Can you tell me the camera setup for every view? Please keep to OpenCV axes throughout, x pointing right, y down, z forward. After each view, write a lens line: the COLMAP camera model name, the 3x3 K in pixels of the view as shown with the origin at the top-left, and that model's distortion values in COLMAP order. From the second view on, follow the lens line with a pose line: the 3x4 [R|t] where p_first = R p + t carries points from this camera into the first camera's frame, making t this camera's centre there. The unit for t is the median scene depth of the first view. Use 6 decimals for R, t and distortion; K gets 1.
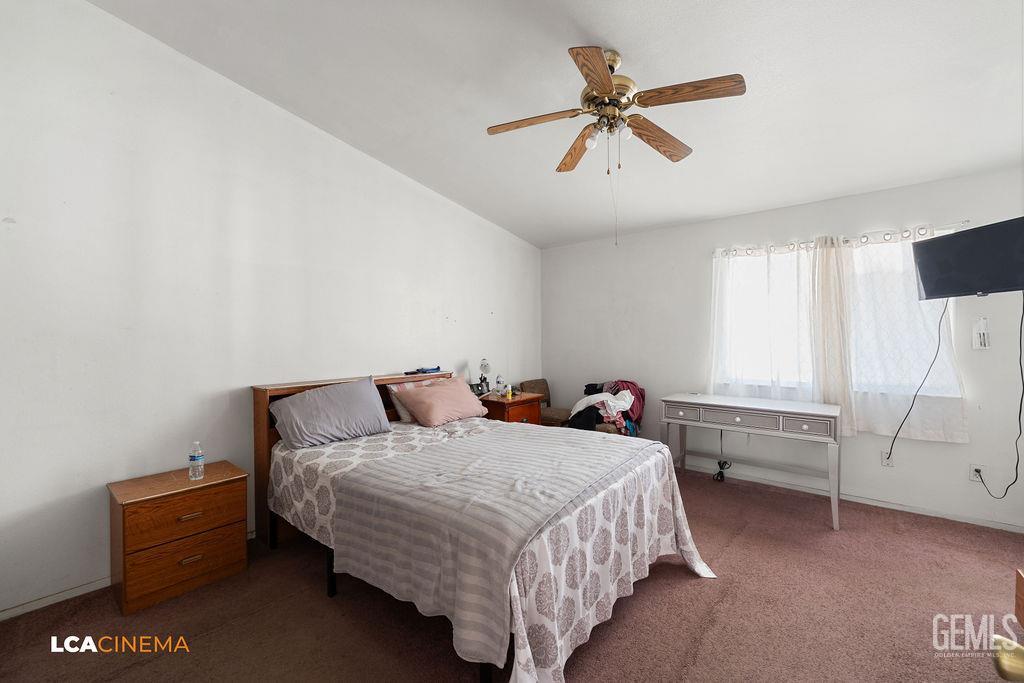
lens RADIAL K [[411.9, 0, 516.6], [0, 411.9, 338.9], [0, 0, 1]] dist [-0.002290, -0.000111]
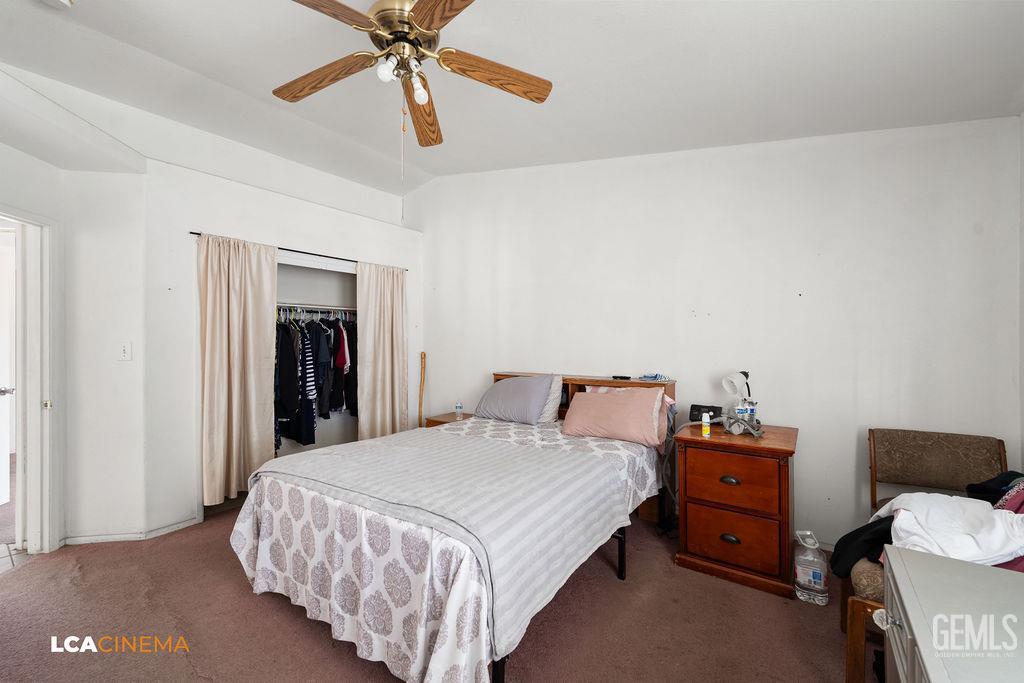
lens RADIAL K [[434.9, 0, 512.0], [0, 434.9, 341.5], [0, 0, 1]] dist [-0.000612, -0.000009]
pose [[0.014985, 0.000981, -0.999887, 0.900903], [-0.012128, 0.999926, 0.000799, 0.009608], [0.999814, 0.012114, 0.014995, 1.007416]]
